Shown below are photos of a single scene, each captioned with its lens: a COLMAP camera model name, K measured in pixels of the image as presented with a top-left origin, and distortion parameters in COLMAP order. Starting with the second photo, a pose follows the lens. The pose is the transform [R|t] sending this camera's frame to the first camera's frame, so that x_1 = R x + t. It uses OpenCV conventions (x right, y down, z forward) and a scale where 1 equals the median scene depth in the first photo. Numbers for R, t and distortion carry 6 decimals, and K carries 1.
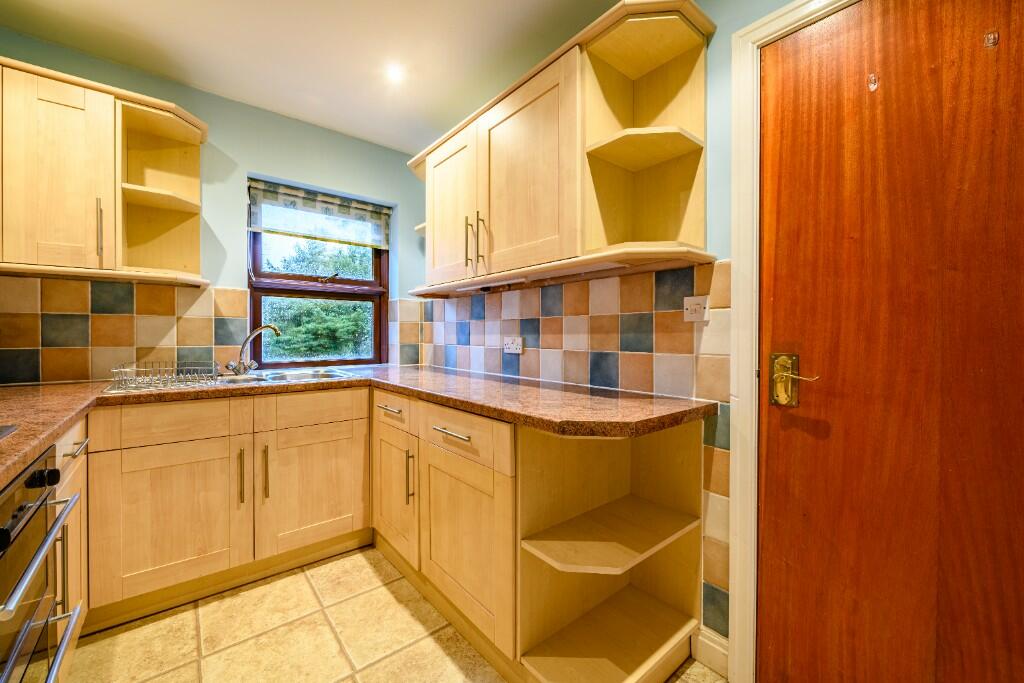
lens RADIAL K [[403.4, 0, 512.0], [0, 403.4, 341.5], [0, 0, 1]] dist [-0.001260, -0.000094]
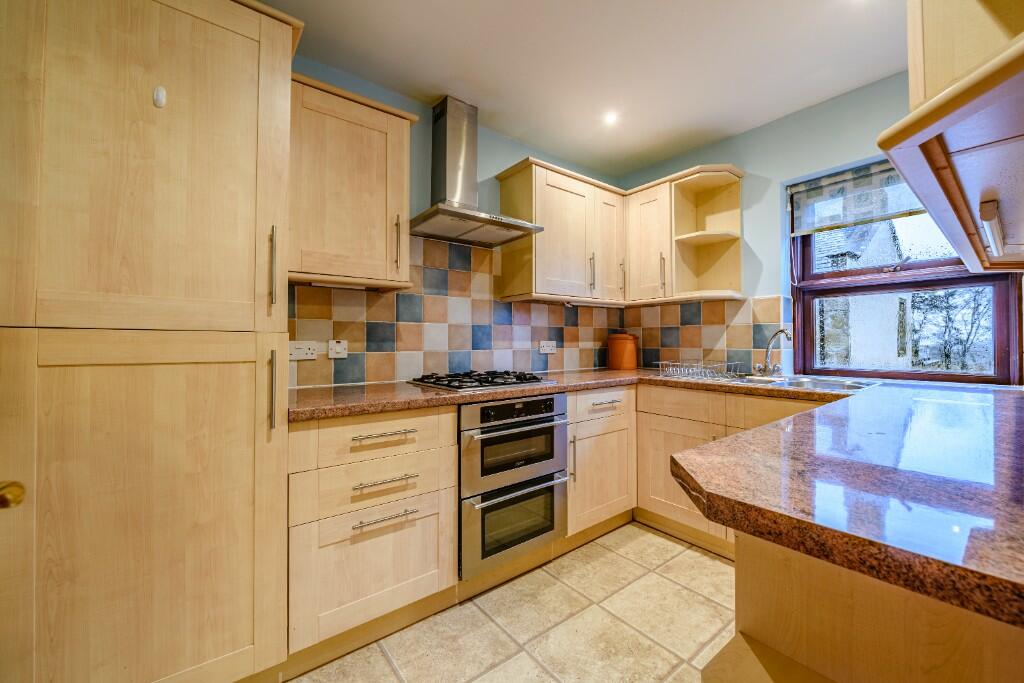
lens RADIAL K [[403.4, 0, 512.0], [0, 403.4, 341.5], [0, 0, 1]] dist [-0.001260, -0.000094]
pose [[-0.025457, 0.002283, -0.999673, 0.468835], [-0.011614, 0.999929, 0.002579, -0.006423], [0.999608, 0.011676, -0.025429, 0.394657]]
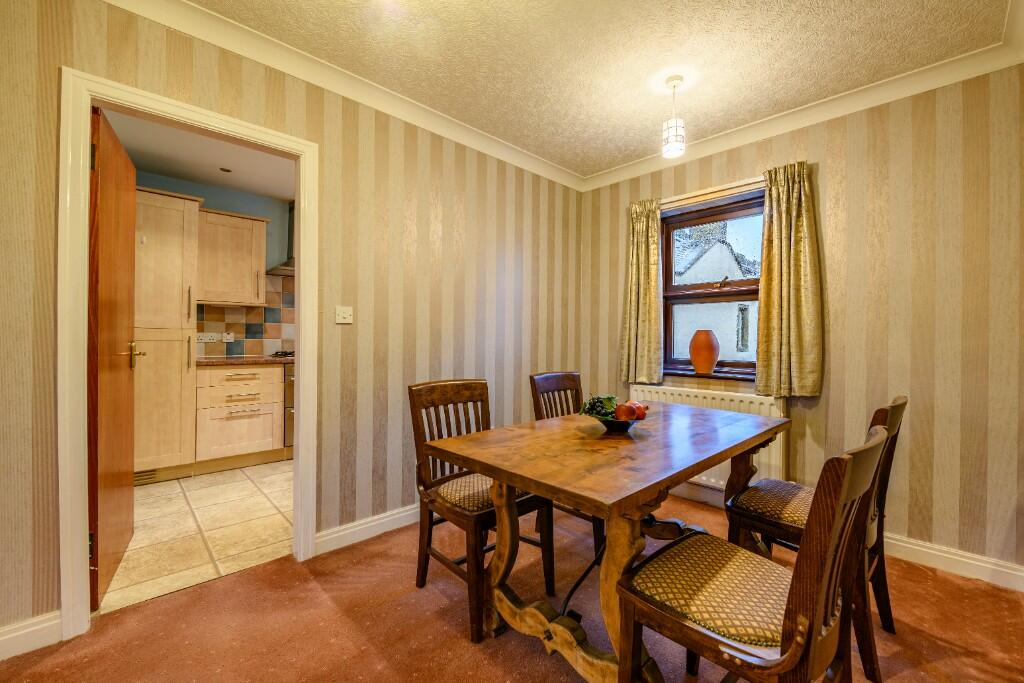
lens RADIAL K [[418.3, 0, 508.2], [0, 418.3, 337.8], [0, 0, 1]] dist [0.000436, 0.000015]
pose [[0.072134, 0.006274, -0.997375, 0.624573], [-0.018829, 0.999811, 0.004927, -0.007326], [0.997217, 0.018425, 0.072238, 0.498512]]
